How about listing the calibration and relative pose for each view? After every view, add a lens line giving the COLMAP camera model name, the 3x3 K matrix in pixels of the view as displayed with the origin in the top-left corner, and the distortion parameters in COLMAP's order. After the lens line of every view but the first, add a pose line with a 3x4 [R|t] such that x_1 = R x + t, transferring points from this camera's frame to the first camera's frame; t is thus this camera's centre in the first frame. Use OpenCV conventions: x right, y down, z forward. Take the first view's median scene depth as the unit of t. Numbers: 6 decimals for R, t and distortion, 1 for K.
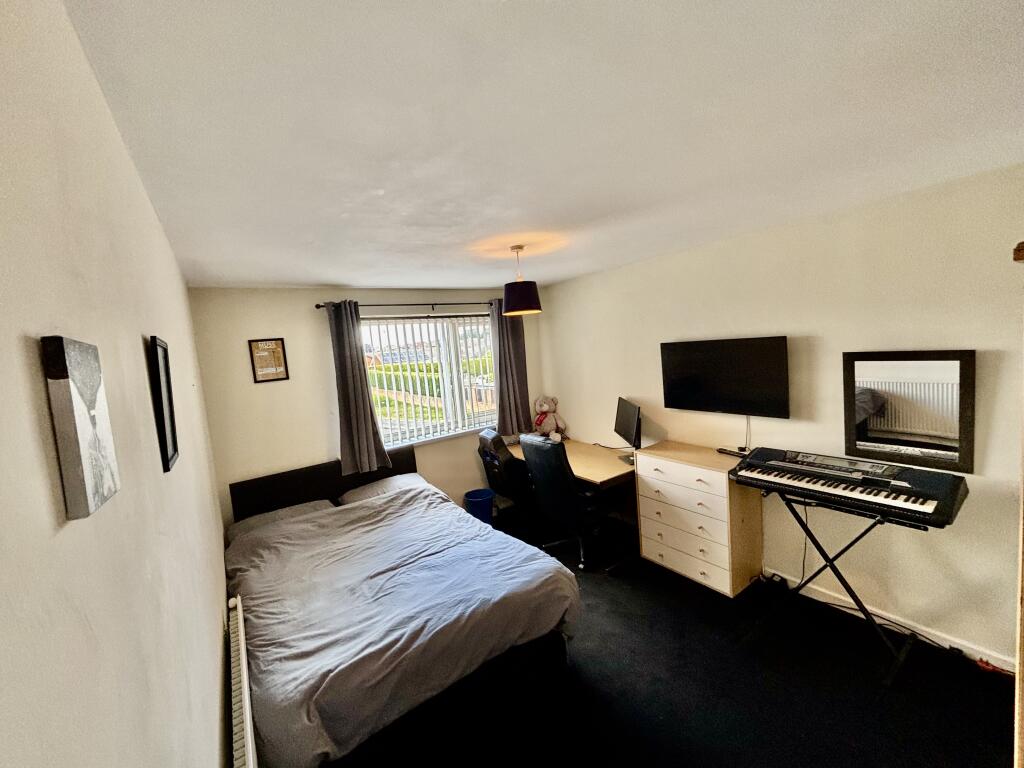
lens RADIAL K [[417.4, 0, 511.3], [0, 417.4, 378.3], [0, 0, 1]] dist [-0.002531, -0.000039]
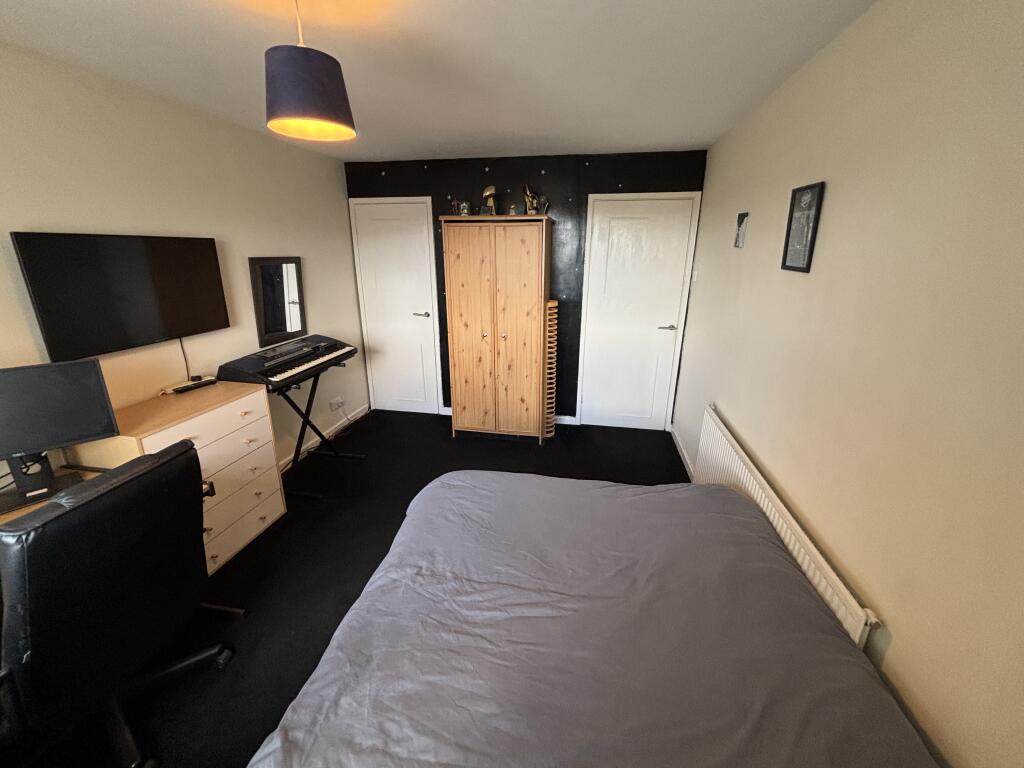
lens RADIAL K [[417.4, 0, 511.7], [0, 417.4, 382.4], [0, 0, 1]] dist [-0.002531, -0.000039]
pose [[-0.705334, -0.138565, 0.695200, -0.530733], [0.115732, 0.945042, 0.305781, -0.003813], [-0.699364, 0.296135, -0.650534, 1.266694]]
